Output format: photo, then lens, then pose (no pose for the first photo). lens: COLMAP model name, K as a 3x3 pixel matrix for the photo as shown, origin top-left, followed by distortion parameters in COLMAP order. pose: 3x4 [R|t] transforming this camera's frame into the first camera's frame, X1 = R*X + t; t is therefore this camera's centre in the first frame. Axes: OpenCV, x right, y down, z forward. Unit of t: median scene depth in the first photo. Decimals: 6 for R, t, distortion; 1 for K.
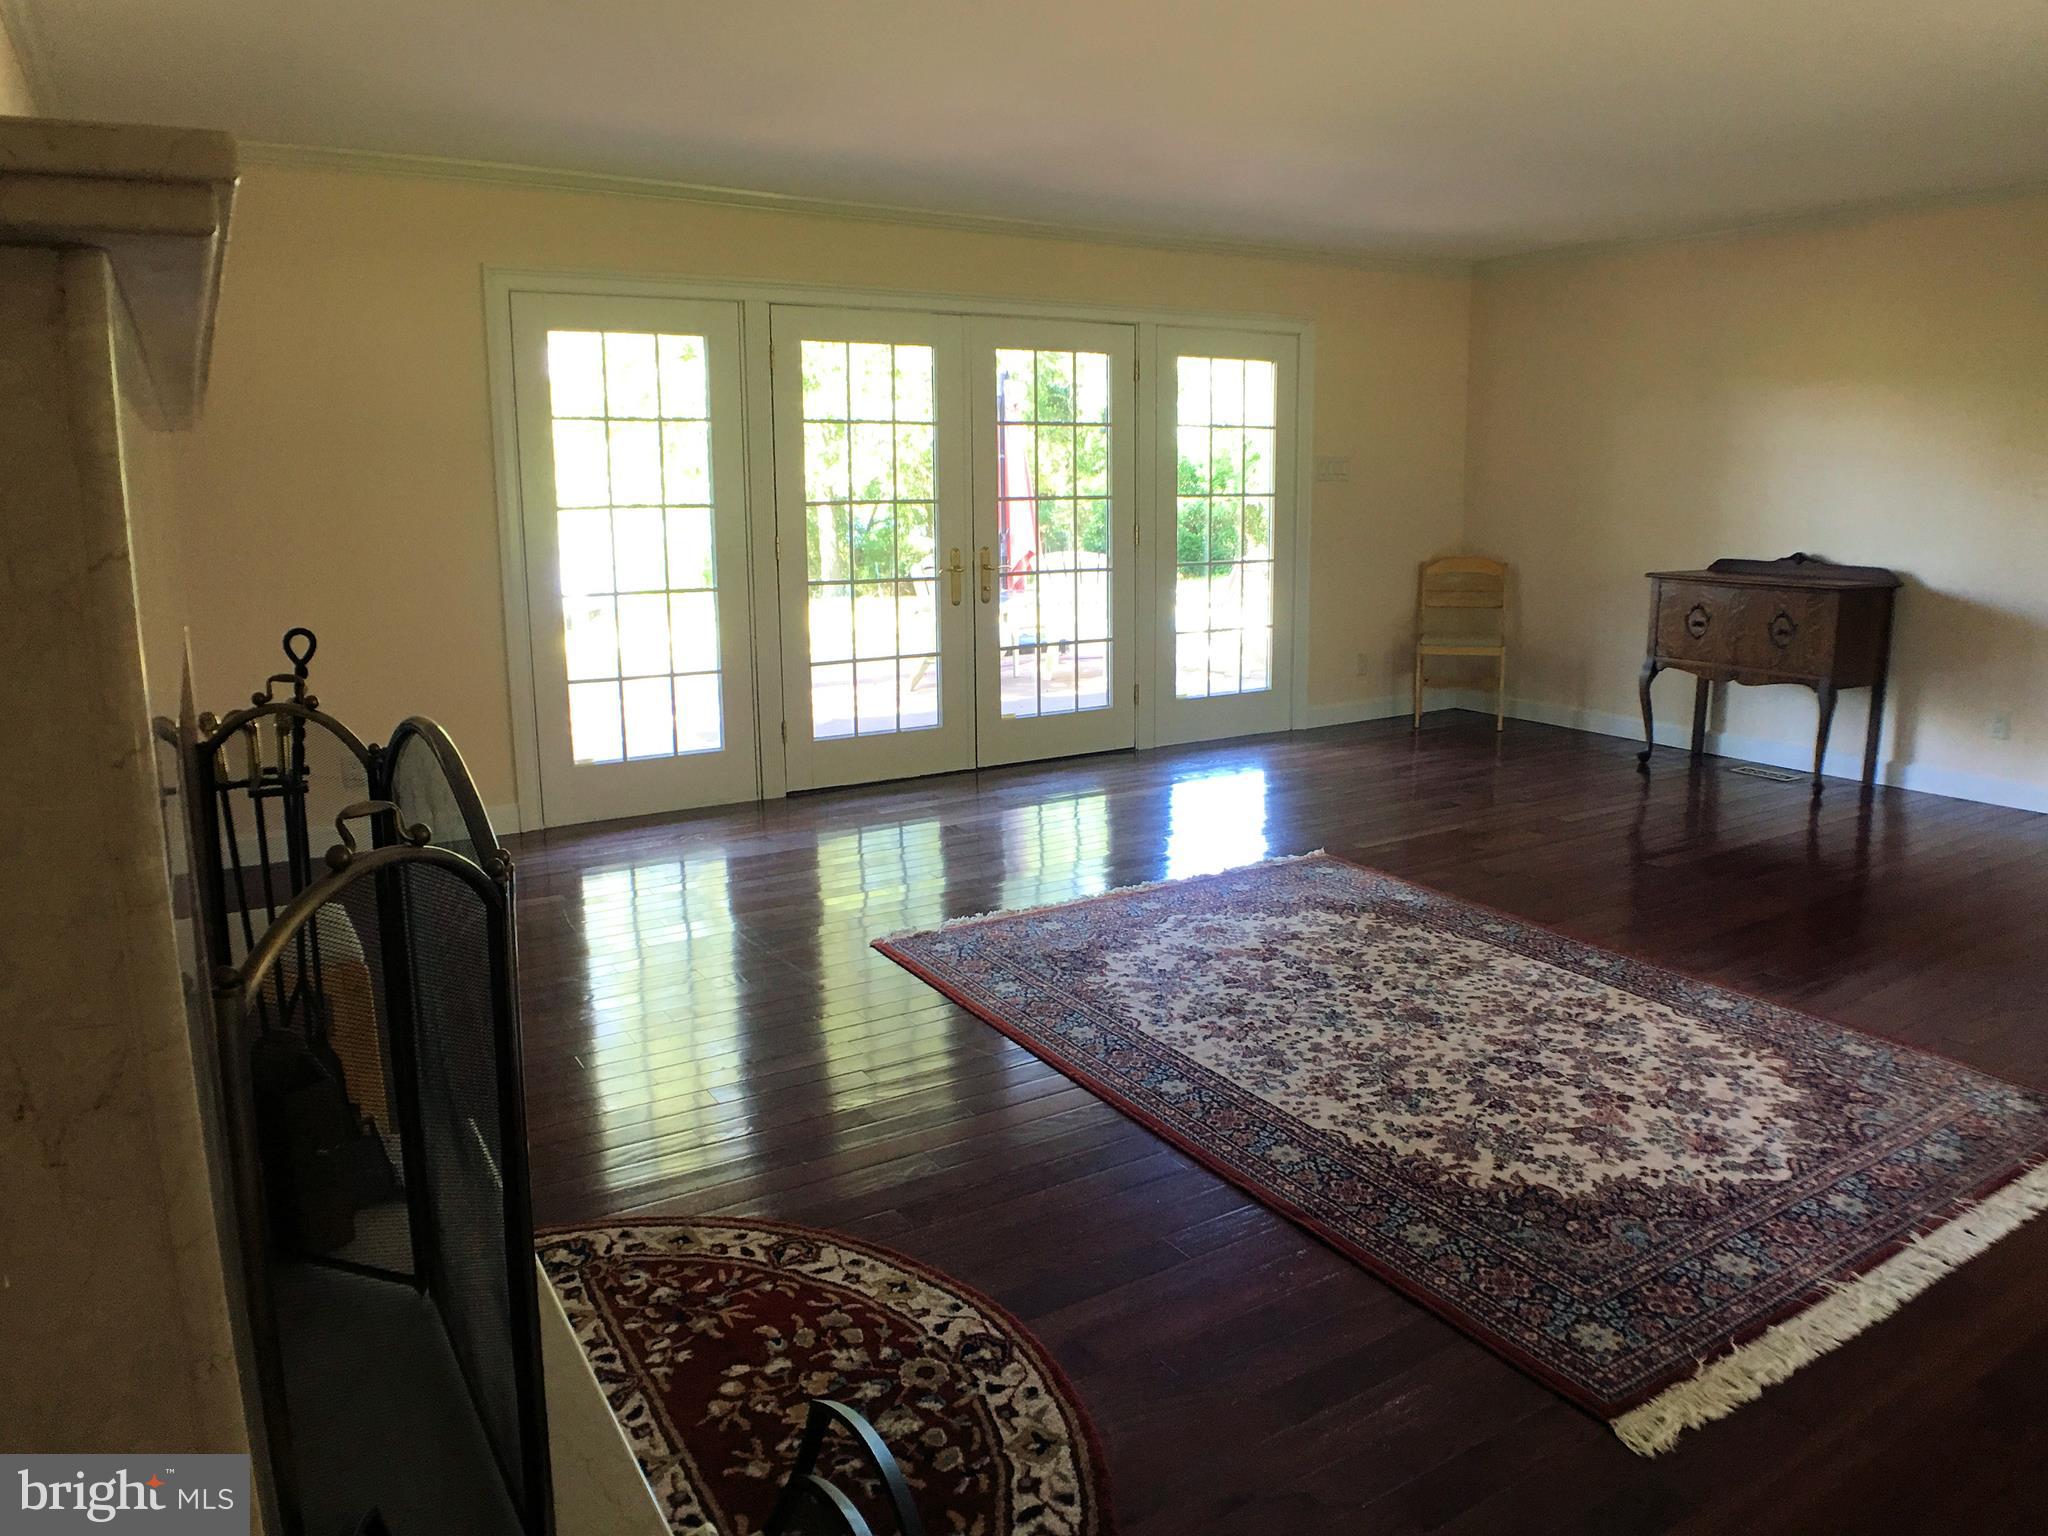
lens RADIAL K [[1391.9, 0, 1033.7], [0, 1391.9, 762.7], [0, 0, 1]] dist [-0.048765, -0.001473]
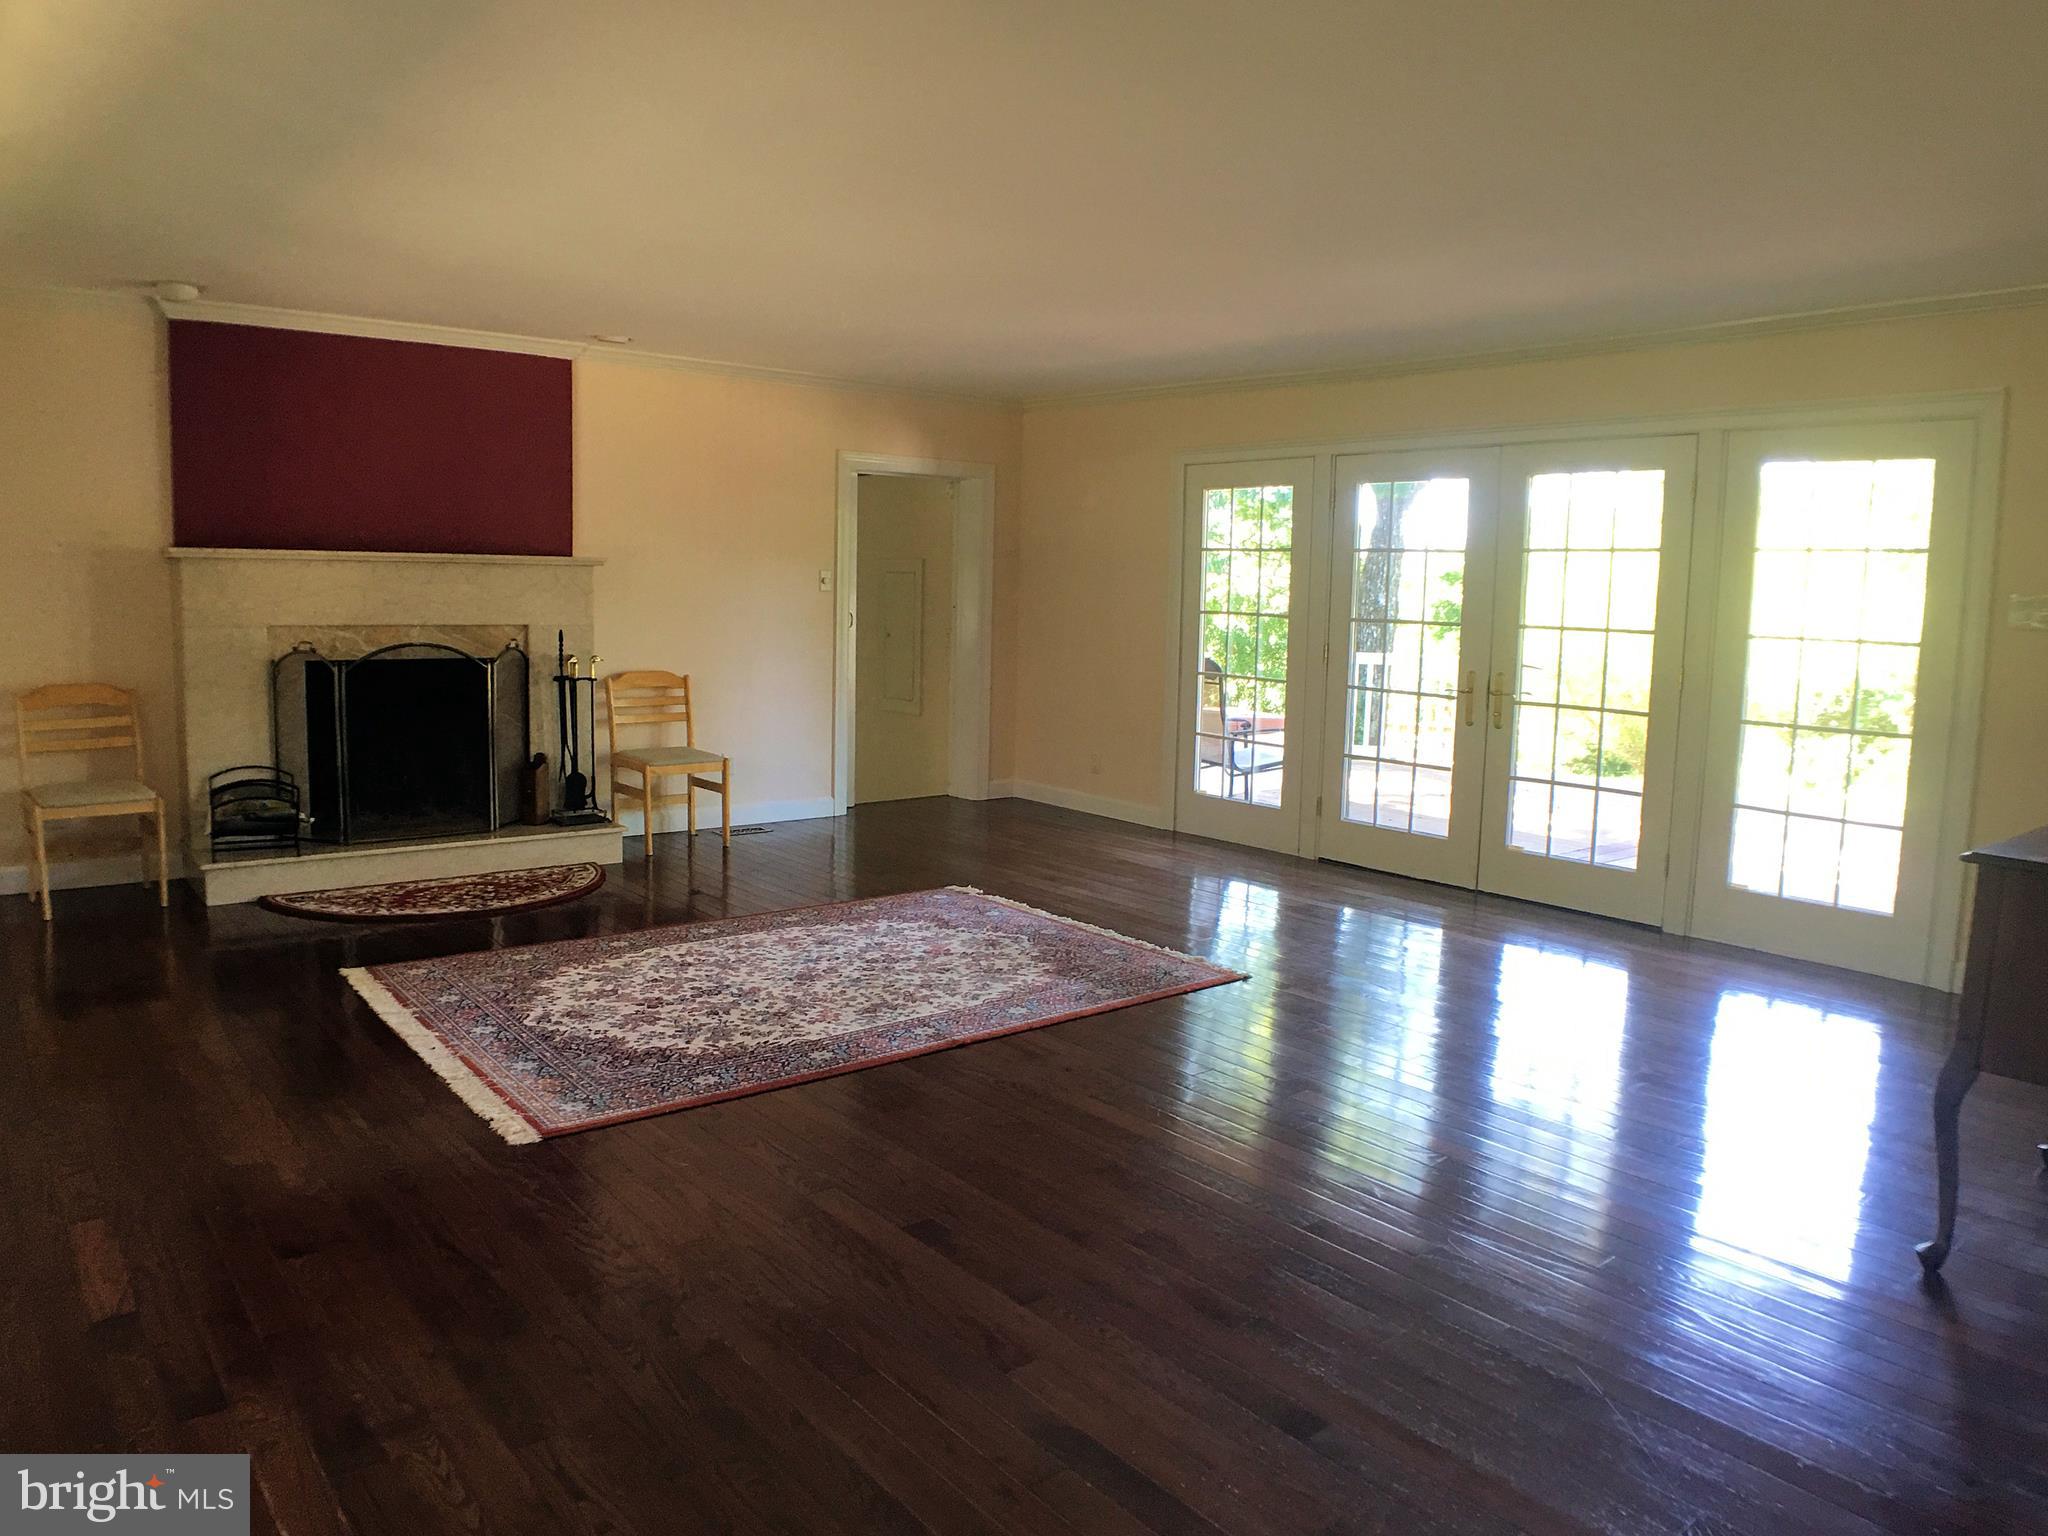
lens RADIAL K [[1391.9, 0, 1033.7], [0, 1391.9, 762.7], [0, 0, 1]] dist [-0.048765, -0.001473]
pose [[0.105232, 0.127344, -0.986260, 1.706297], [-0.214803, 0.971265, 0.102489, -0.226030], [0.970972, 0.201067, 0.129562, 1.026885]]
